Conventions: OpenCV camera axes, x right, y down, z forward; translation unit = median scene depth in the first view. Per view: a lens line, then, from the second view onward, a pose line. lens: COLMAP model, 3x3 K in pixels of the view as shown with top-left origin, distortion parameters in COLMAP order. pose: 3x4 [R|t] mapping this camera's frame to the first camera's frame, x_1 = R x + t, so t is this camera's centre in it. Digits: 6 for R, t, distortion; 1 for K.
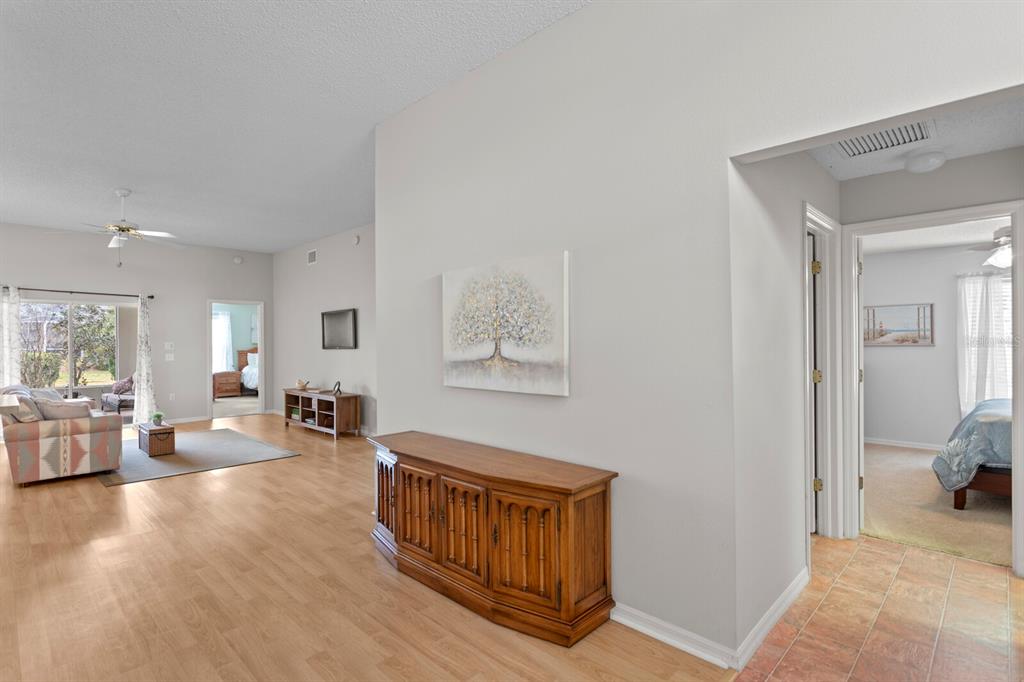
lens RADIAL K [[507.0, 0, 511.2], [0, 507.0, 342.4], [0, 0, 1]] dist [0.000759, 0.002685]
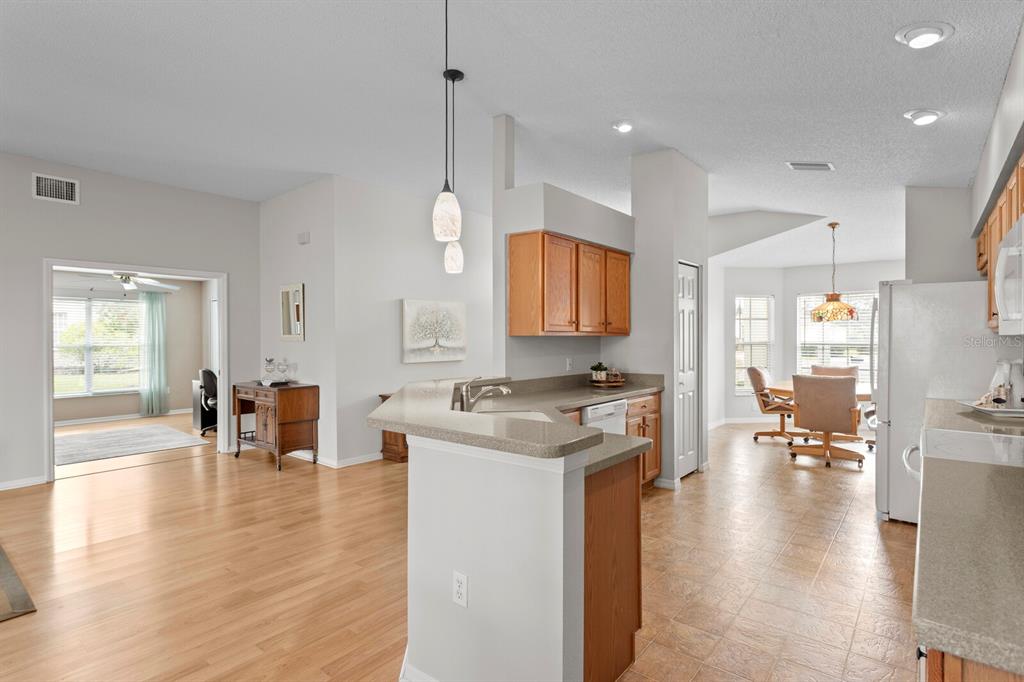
lens RADIAL K [[507.0, 0, 513.0], [0, 507.0, 341.7], [0, 0, 1]] dist [0.000759, 0.002685]
pose [[-0.091698, 0.000883, 0.995786, -2.084836], [0.003515, 0.999994, -0.000563, 0.013817], [-0.995781, 0.003449, -0.091701, 0.850375]]
